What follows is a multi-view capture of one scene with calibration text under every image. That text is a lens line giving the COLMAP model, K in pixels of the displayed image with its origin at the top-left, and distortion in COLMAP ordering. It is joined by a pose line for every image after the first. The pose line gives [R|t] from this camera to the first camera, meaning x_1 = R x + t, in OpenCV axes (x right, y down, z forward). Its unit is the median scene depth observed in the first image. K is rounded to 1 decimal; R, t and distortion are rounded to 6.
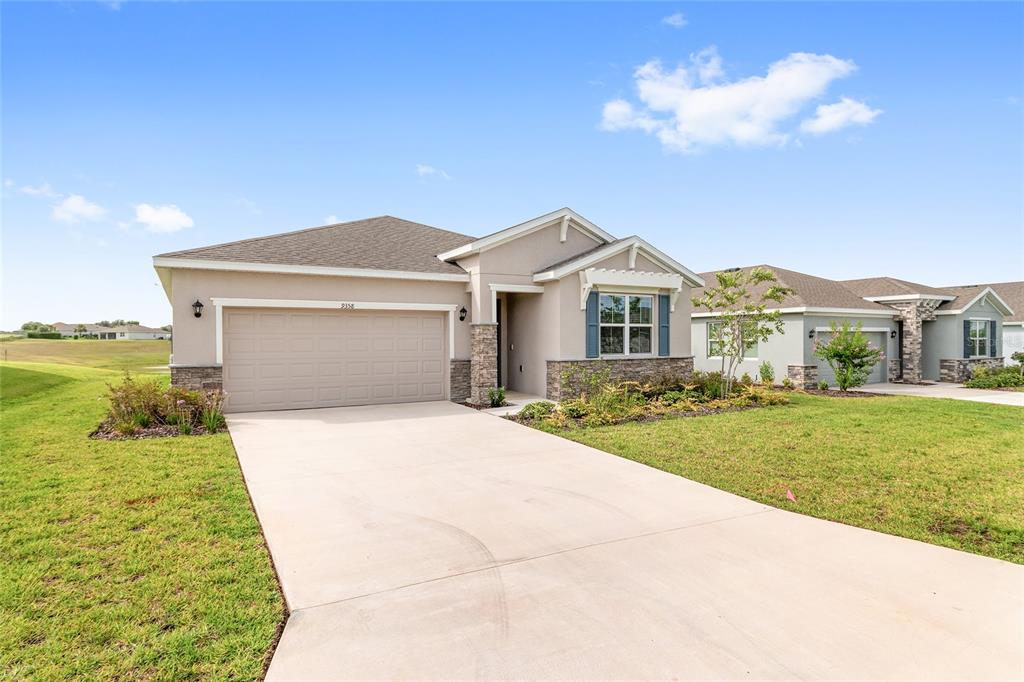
lens RADIAL K [[573.3, 0, 512.6], [0, 573.3, 344.4], [0, 0, 1]] dist [-0.001135, -0.000120]
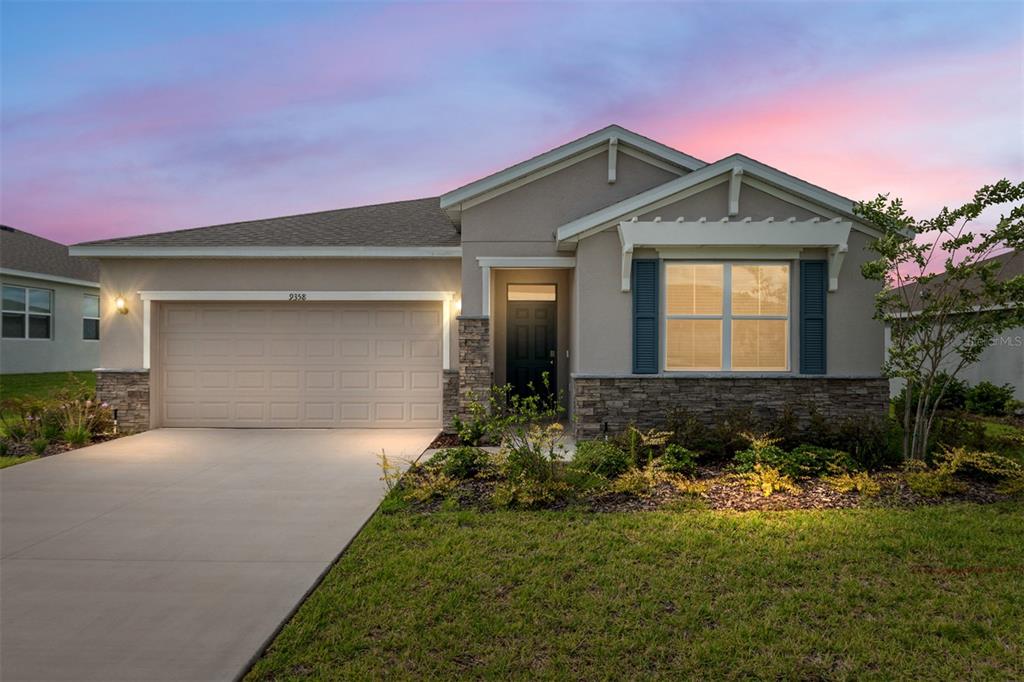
lens RADIAL K [[573.3, 0, 539.8], [0, 573.3, 344.3], [0, 0, 1]] dist [-0.001135, -0.000120]
pose [[0.870266, 0.002750, -0.492574, 0.319415], [-0.010093, 0.999874, -0.012250, 0.001808], [0.492478, 0.015632, 0.870184, 0.429824]]
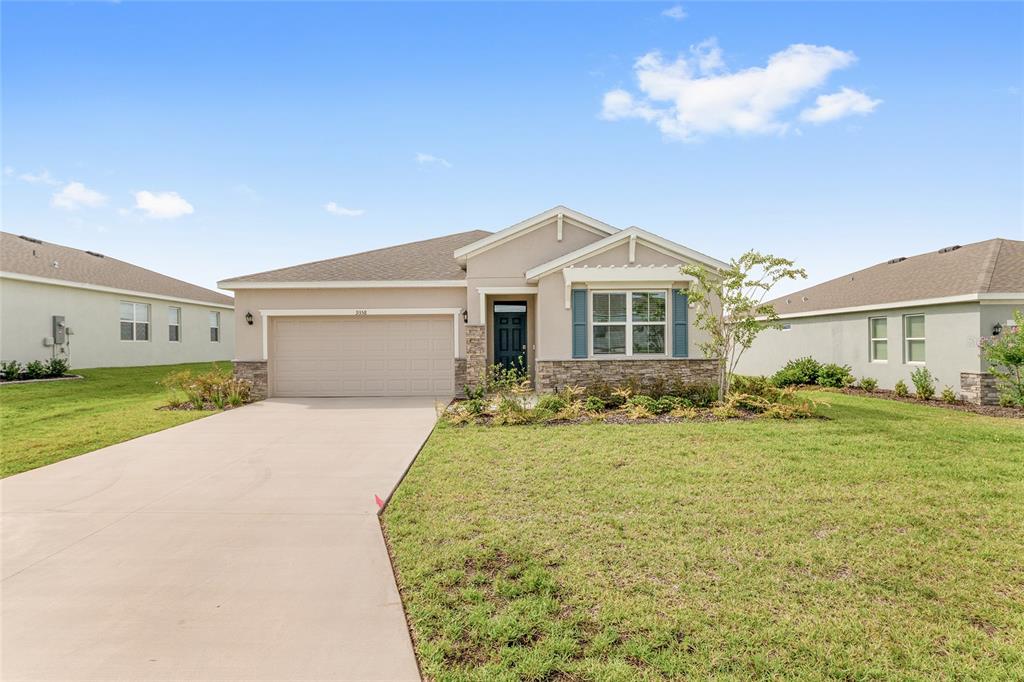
lens RADIAL K [[548.4, 0, 515.0], [0, 548.4, 341.0], [0, 0, 1]] dist [-0.004465, 0.000177]
pose [[0.872386, -0.005974, -0.488781, 0.476888], [0.001219, 0.999949, -0.010047, 0.003527], [0.488816, 0.008169, 0.872348, 0.138859]]
